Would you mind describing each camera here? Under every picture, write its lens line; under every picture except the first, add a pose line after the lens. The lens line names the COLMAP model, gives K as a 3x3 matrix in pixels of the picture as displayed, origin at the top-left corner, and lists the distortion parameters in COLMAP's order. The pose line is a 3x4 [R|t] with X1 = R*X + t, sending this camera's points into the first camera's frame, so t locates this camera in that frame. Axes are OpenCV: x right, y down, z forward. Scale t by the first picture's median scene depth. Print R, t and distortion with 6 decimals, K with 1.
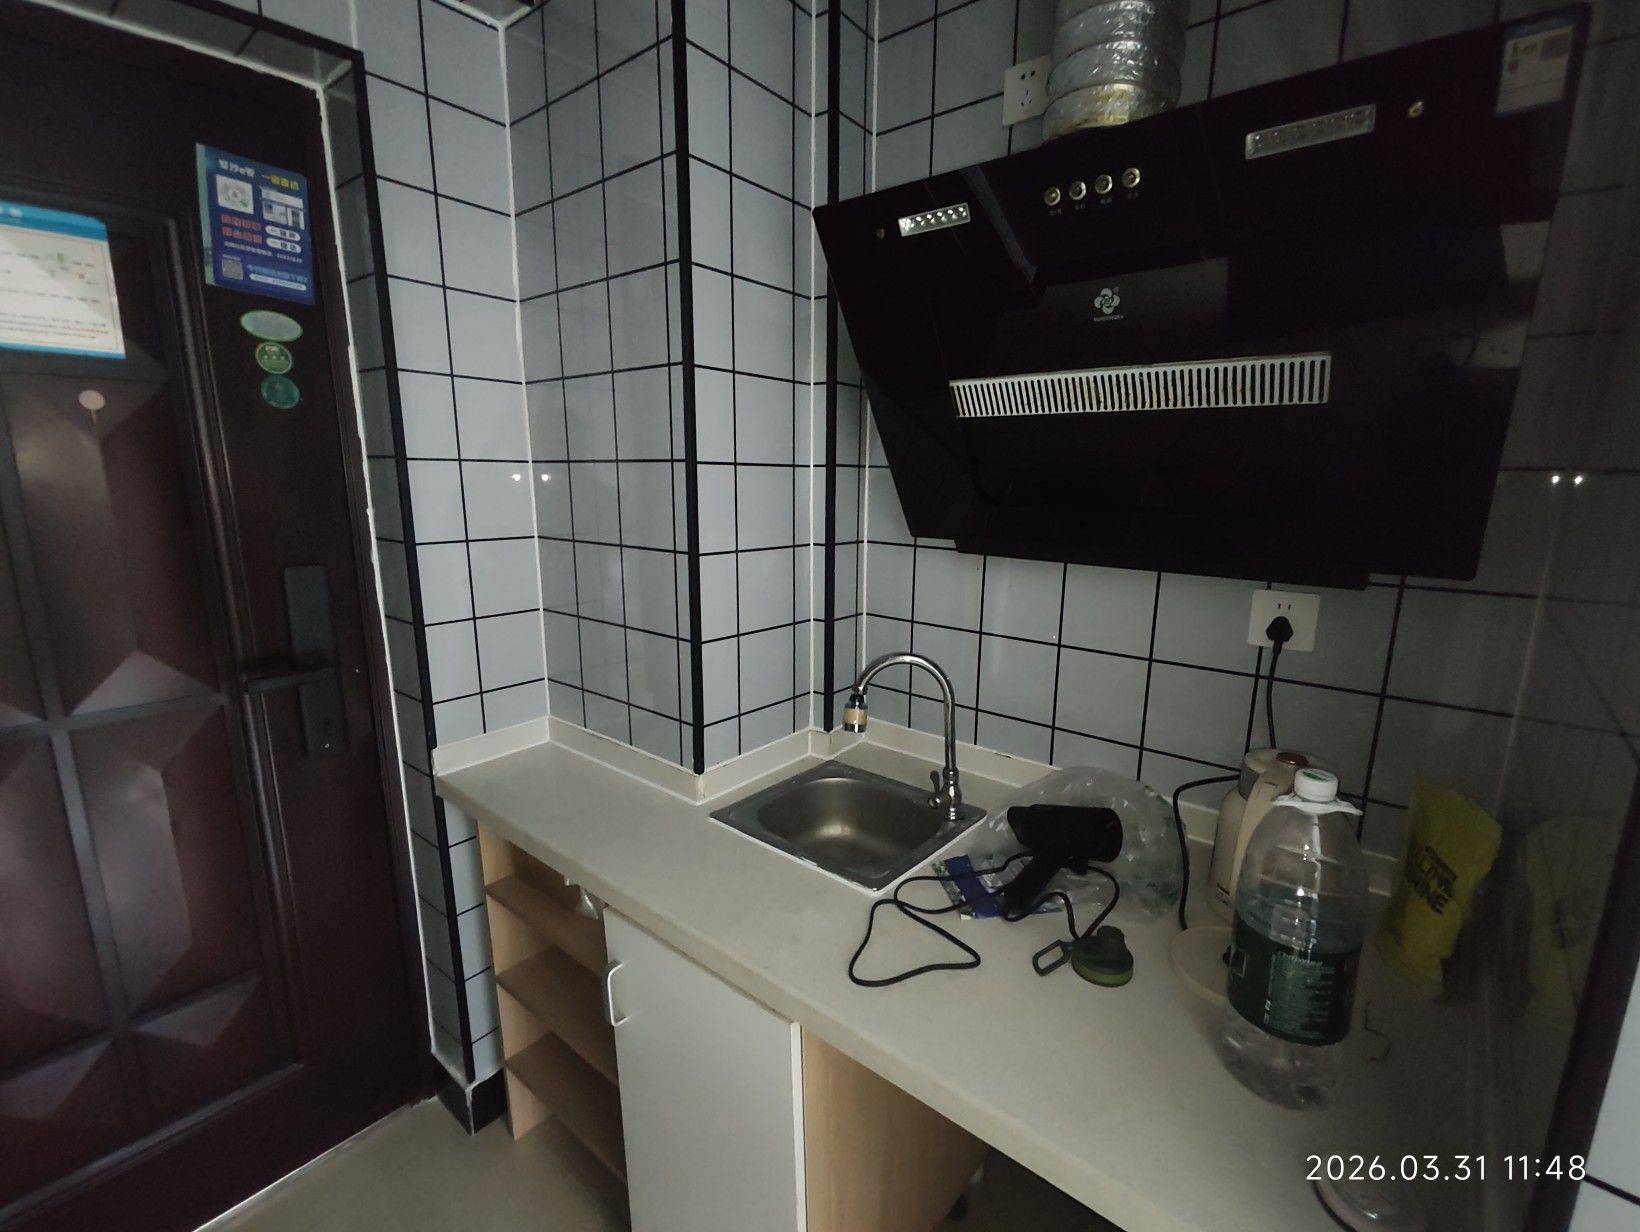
lens RADIAL K [[754.8, 0, 822.8], [0, 754.8, 628.5], [0, 0, 1]] dist [-0.000942, 0.000118]
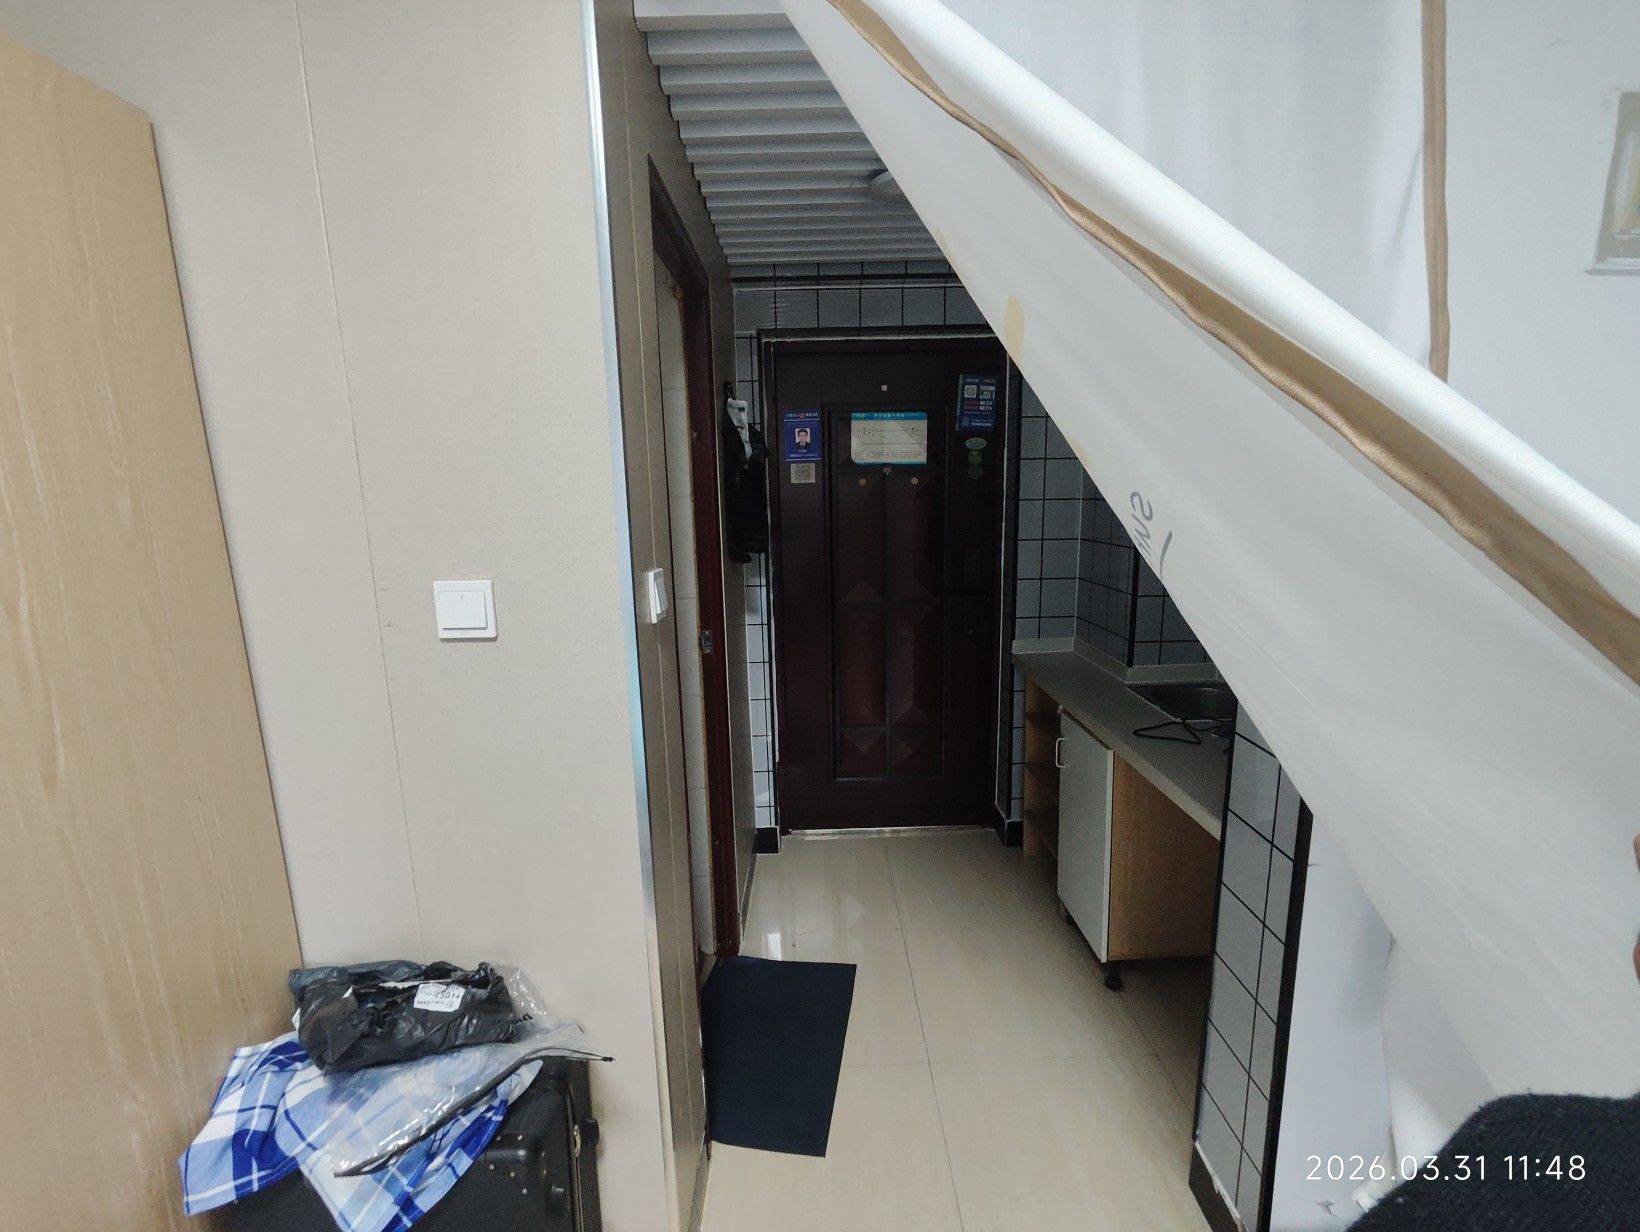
lens RADIAL K [[750.8, 0, 820.3], [0, 750.8, 626.3], [0, 0, 1]] dist [-0.000945, 0.005135]
pose [[0.665436, 0.120362, -0.736687, 0.701338], [-0.136222, 0.989923, 0.038689, 0.127135], [0.733920, 0.074608, 0.675126, -0.846052]]
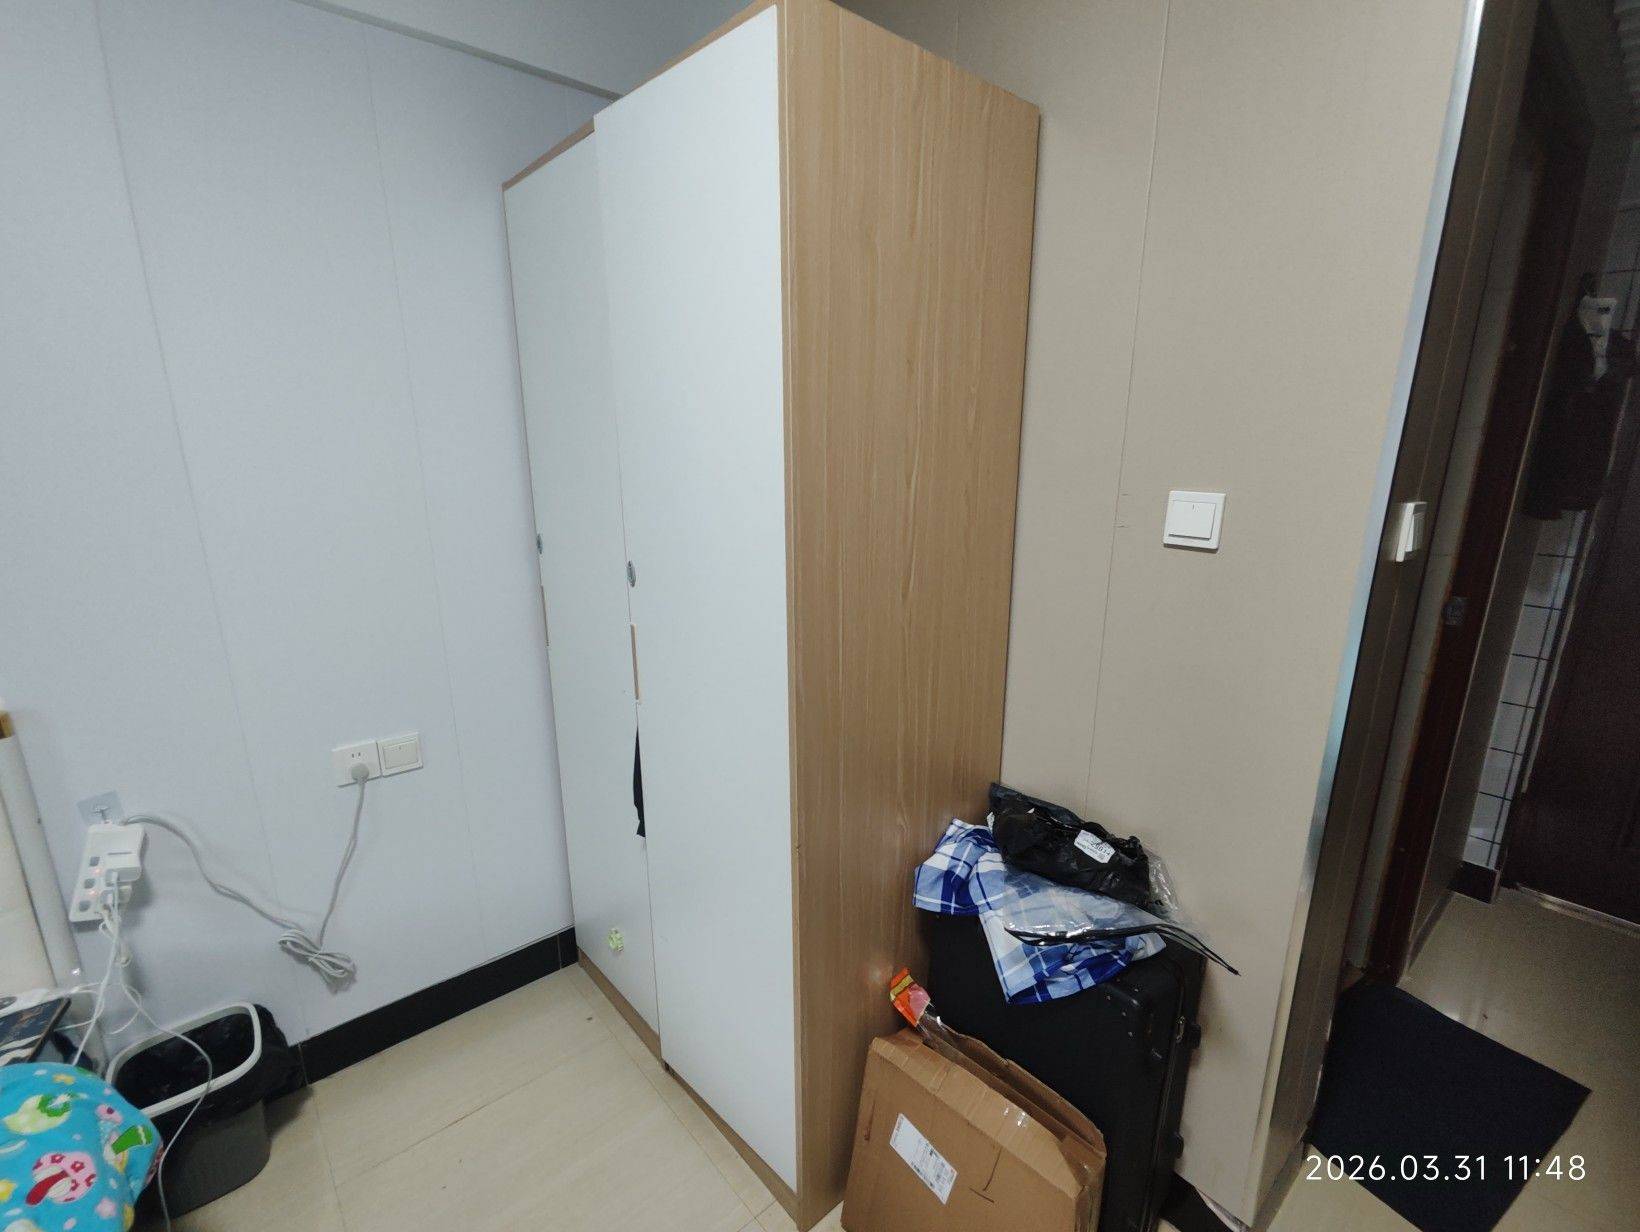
lens RADIAL K [[754.8, 0, 822.8], [0, 754.8, 628.5], [0, 0, 1]] dist [-0.000942, 0.000118]
pose [[-0.132036, 0.248405, -0.959615, 0.922140], [-0.215770, 0.937675, 0.272414, 0.241543], [0.967476, 0.243024, -0.070208, -1.022071]]
